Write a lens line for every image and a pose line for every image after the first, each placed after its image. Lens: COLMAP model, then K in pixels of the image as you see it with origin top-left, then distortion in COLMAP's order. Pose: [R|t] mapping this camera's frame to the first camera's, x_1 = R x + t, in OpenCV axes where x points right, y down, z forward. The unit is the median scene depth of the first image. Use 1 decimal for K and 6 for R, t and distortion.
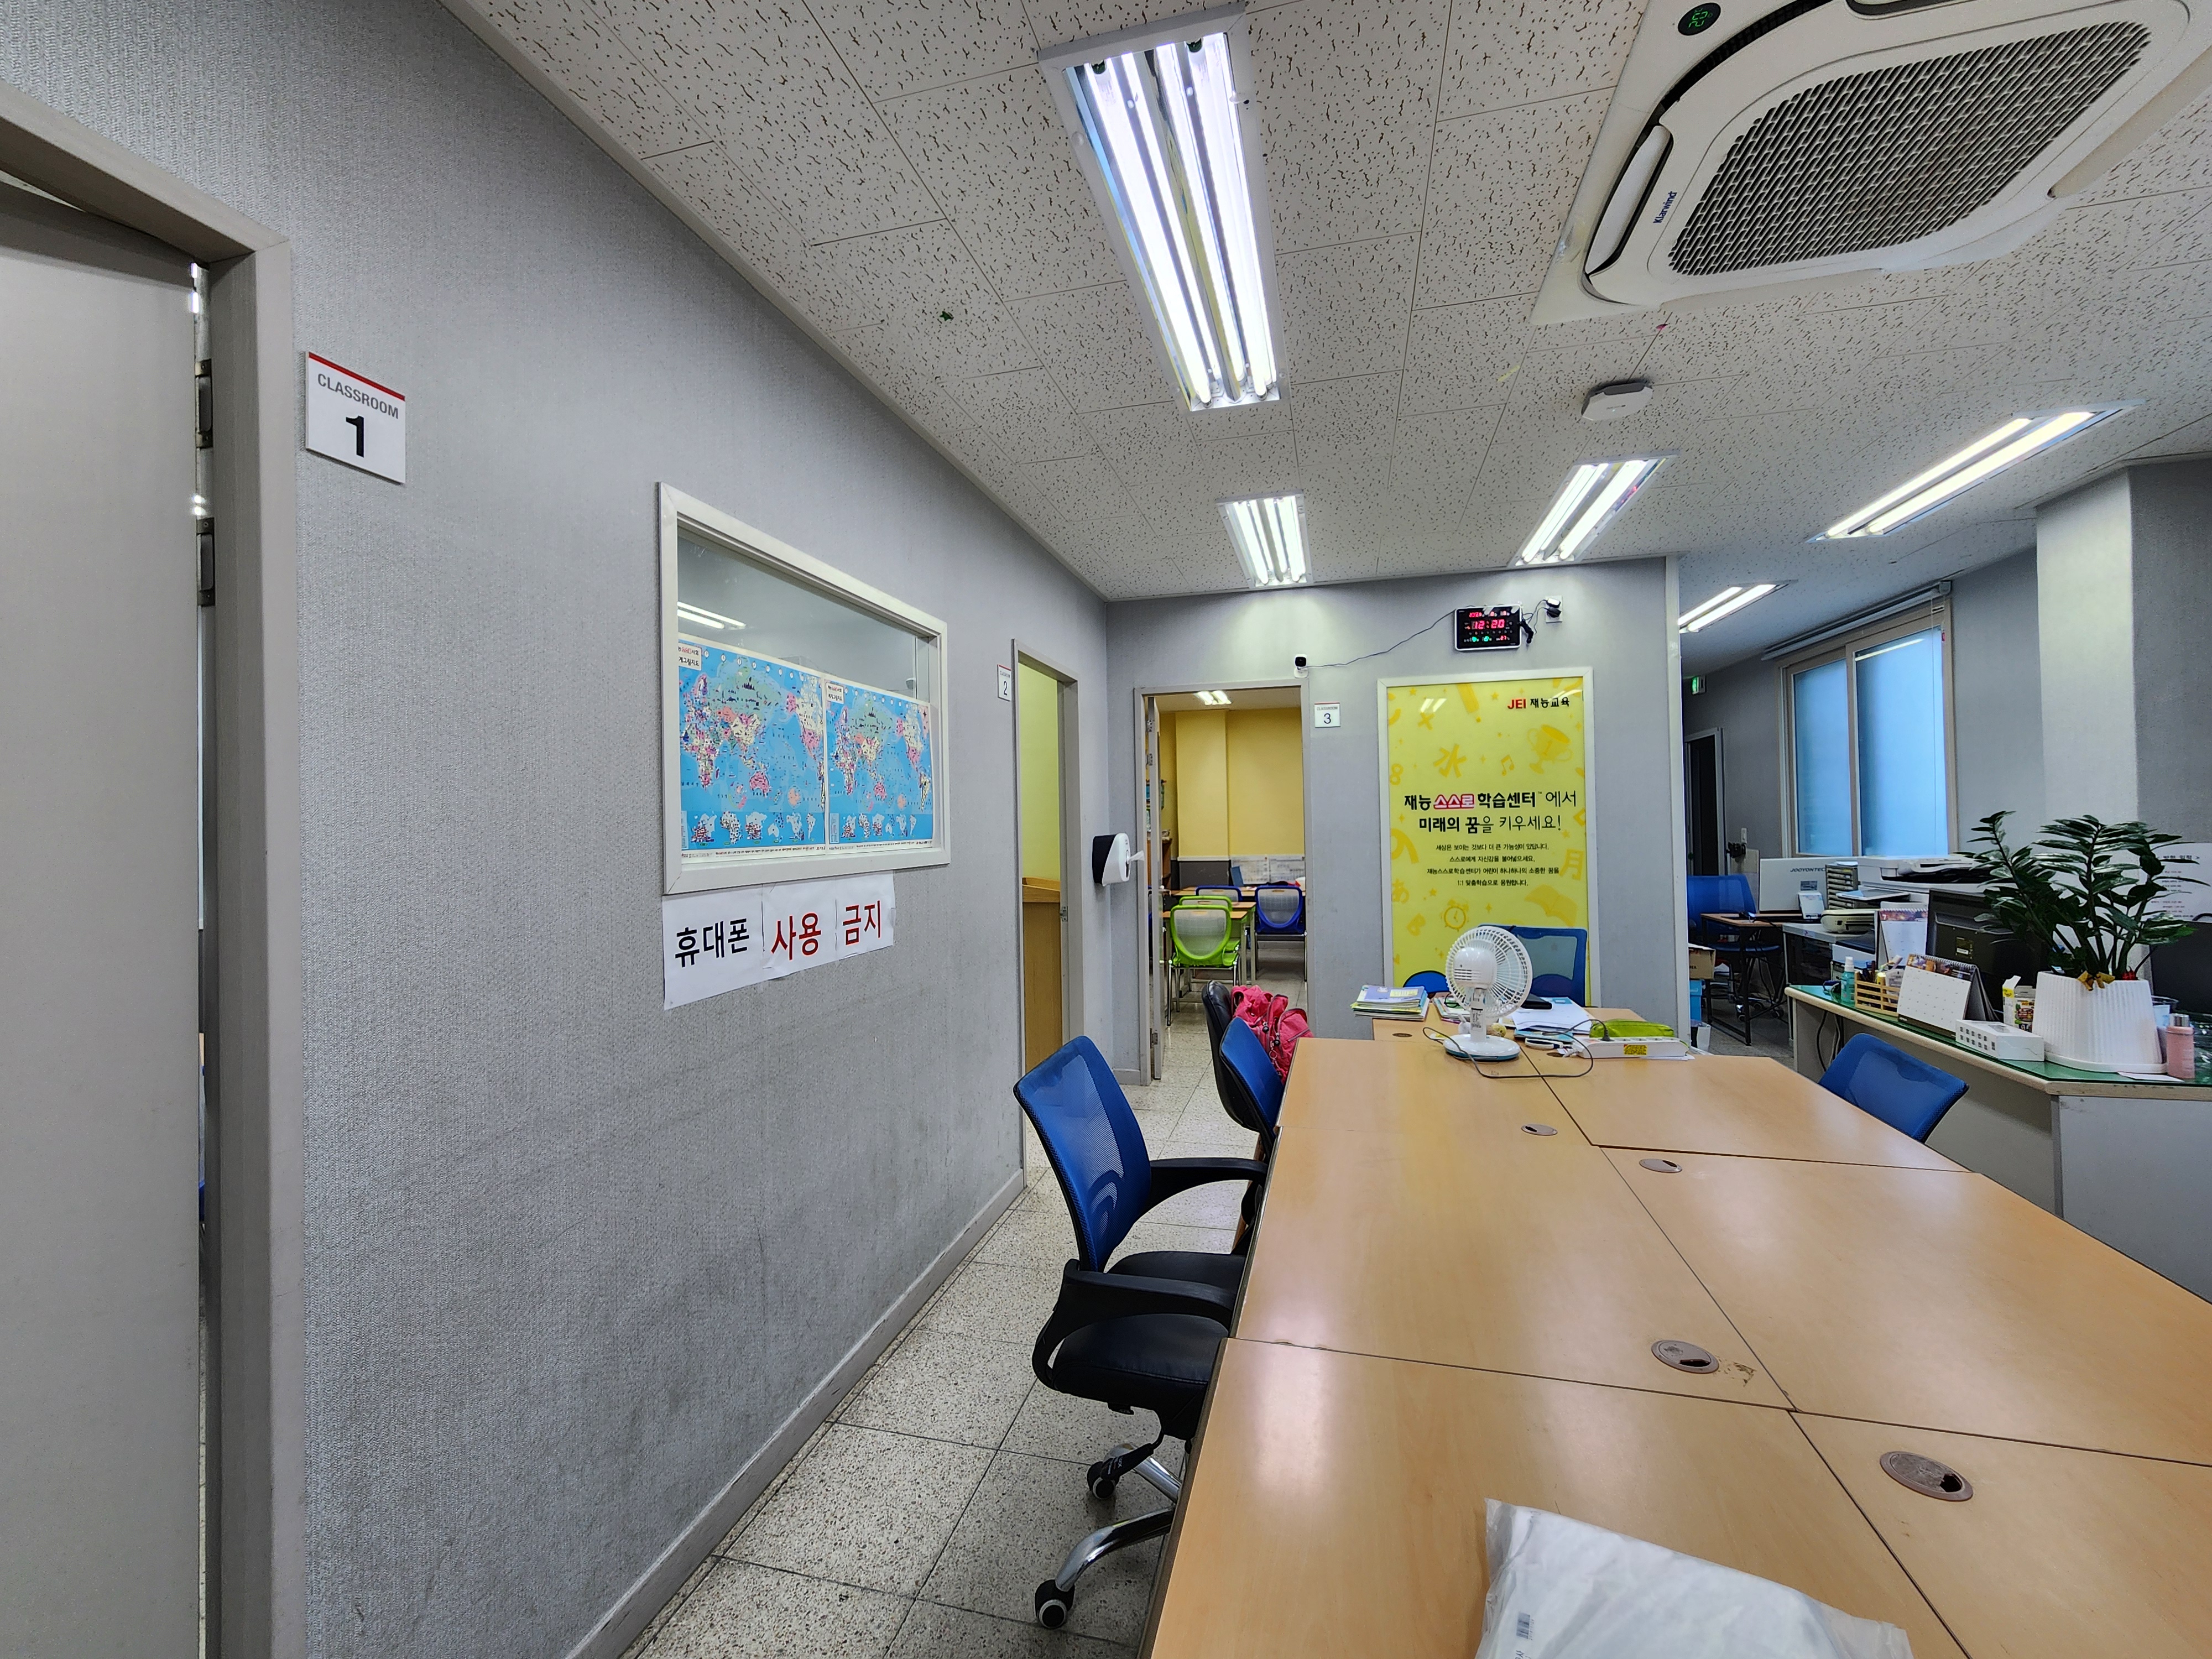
lens RADIAL K [[925.1, 0, 1102.5], [0, 925.1, 820.7], [0, 0, 1]] dist [-0.000945, -0.000110]
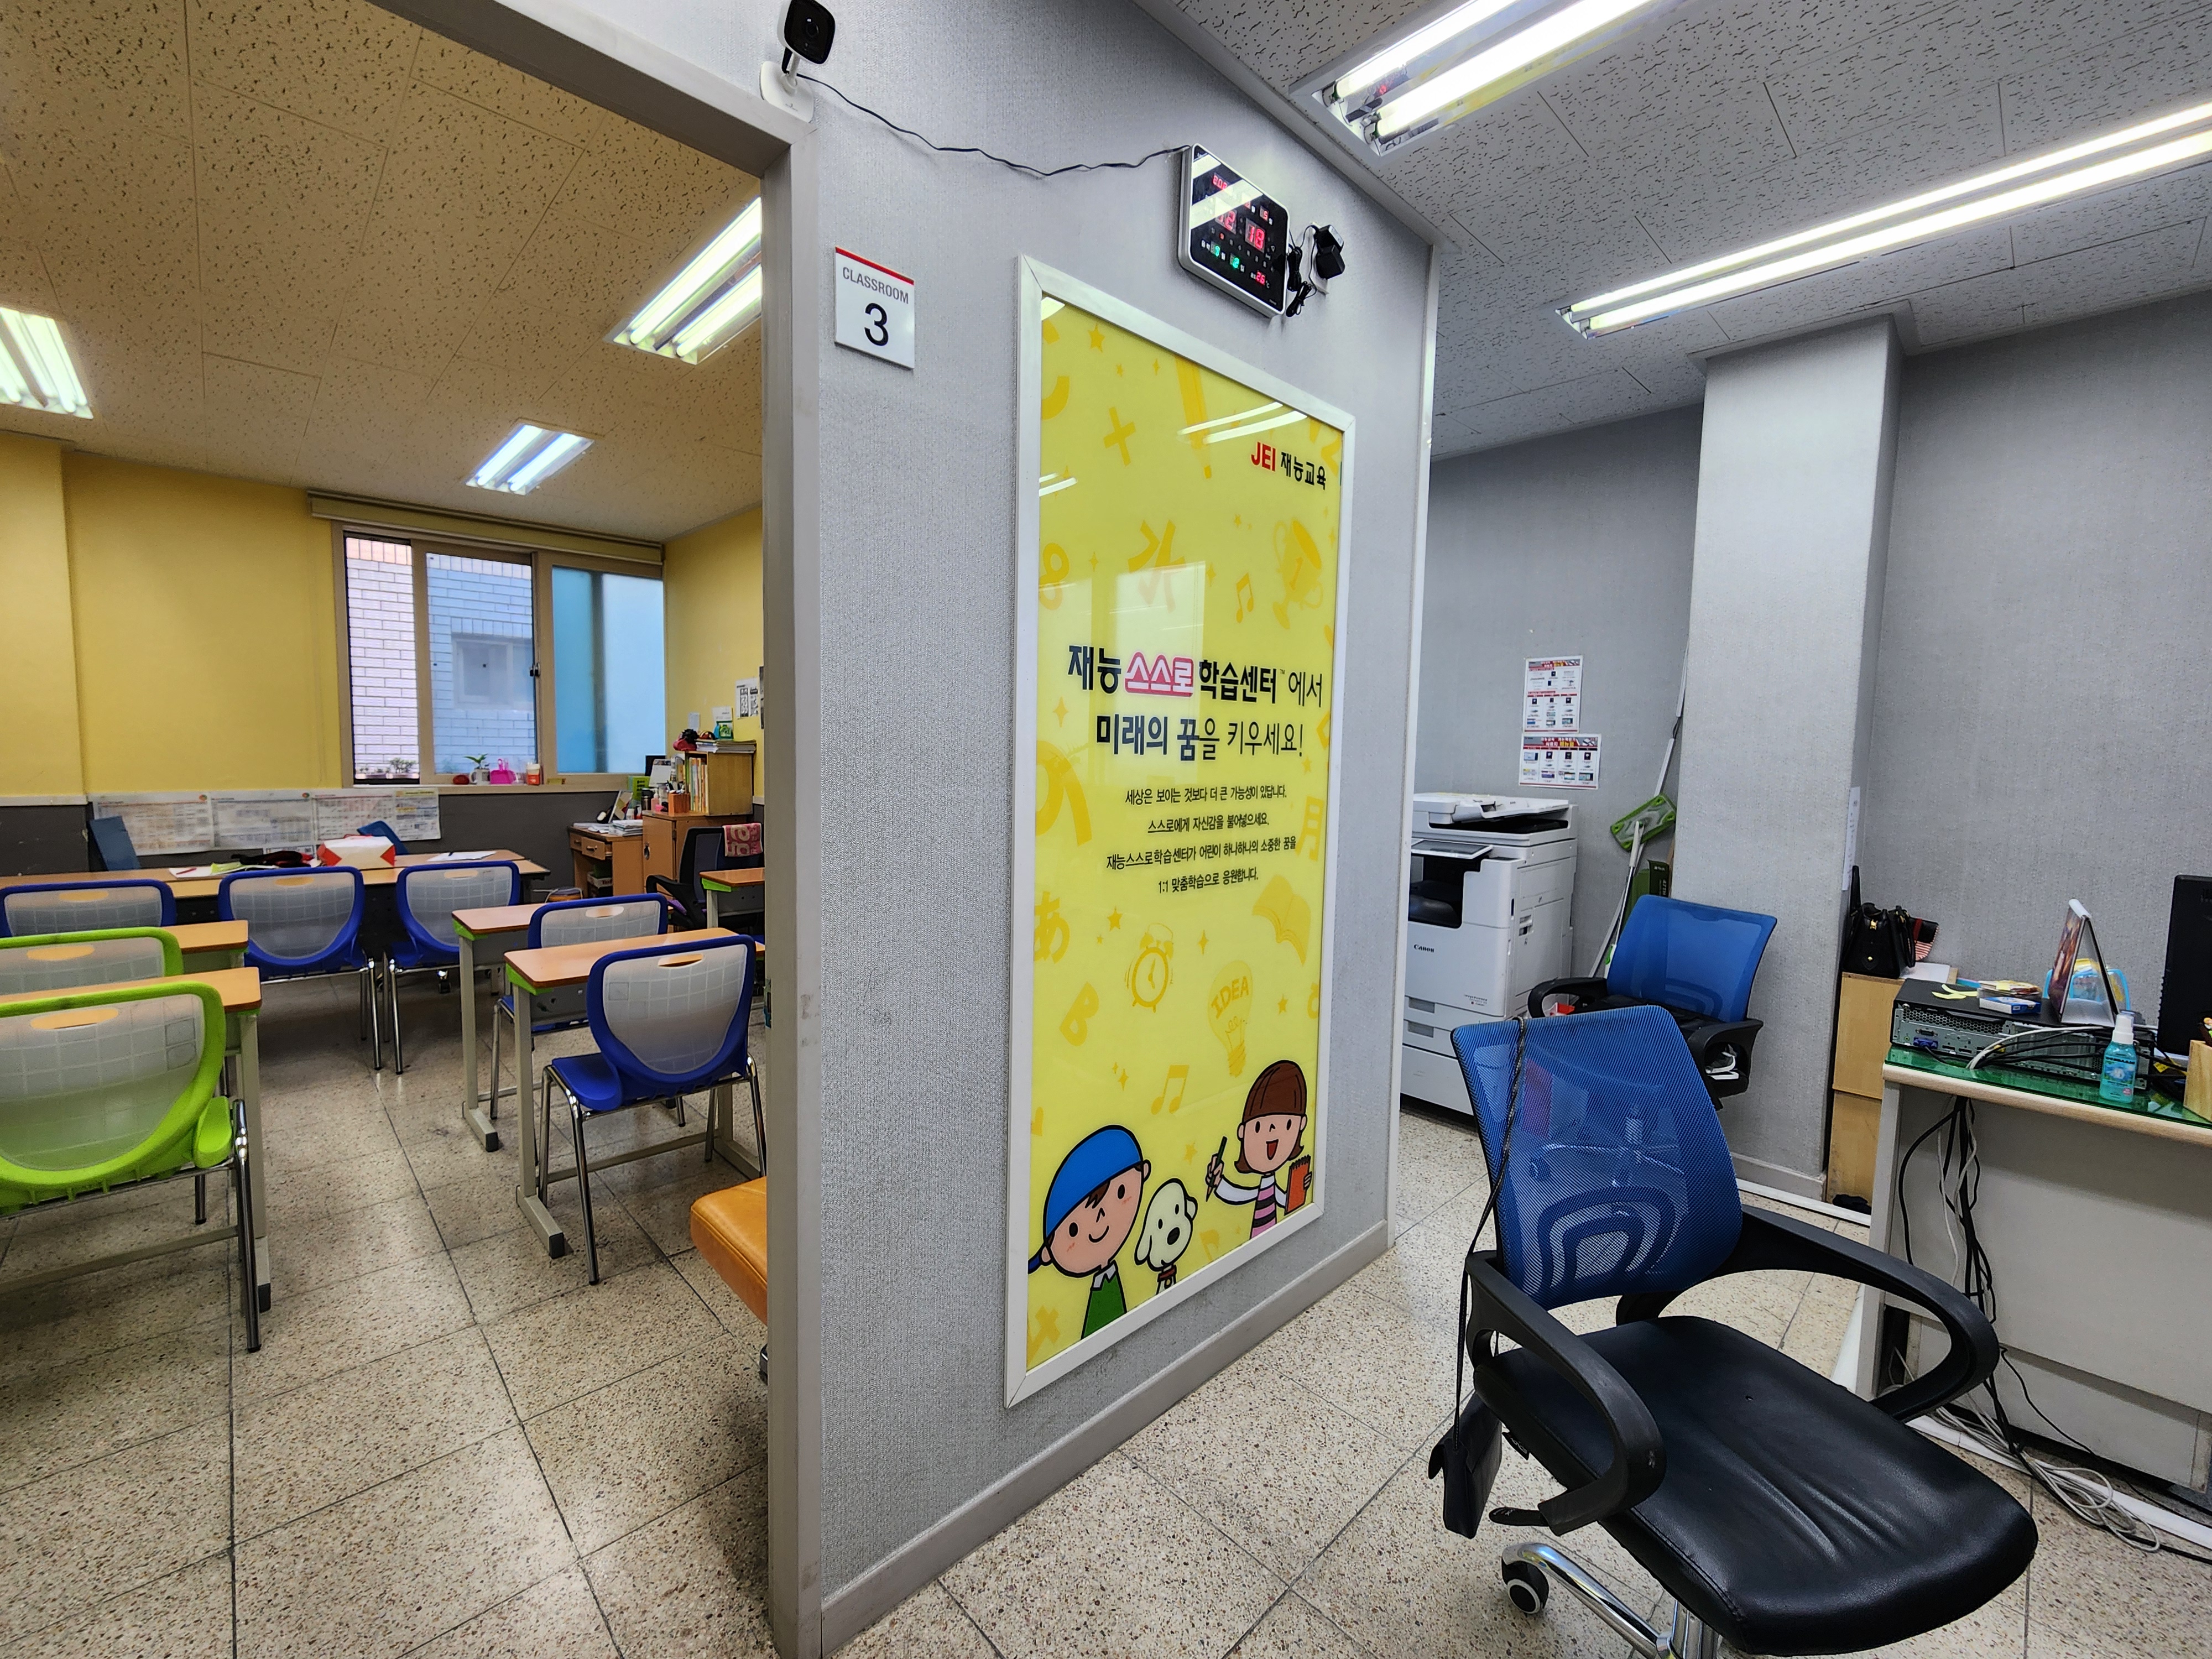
lens RADIAL K [[925.1, 0, 1102.5], [0, 925.1, 820.7], [0, 0, 1]] dist [-0.000945, -0.000110]
pose [[0.523064, -0.042611, 0.851228, 0.042505], [-0.033228, 0.996971, 0.070324, 0.012966], [-0.851645, -0.065069, 0.520063, 0.825821]]
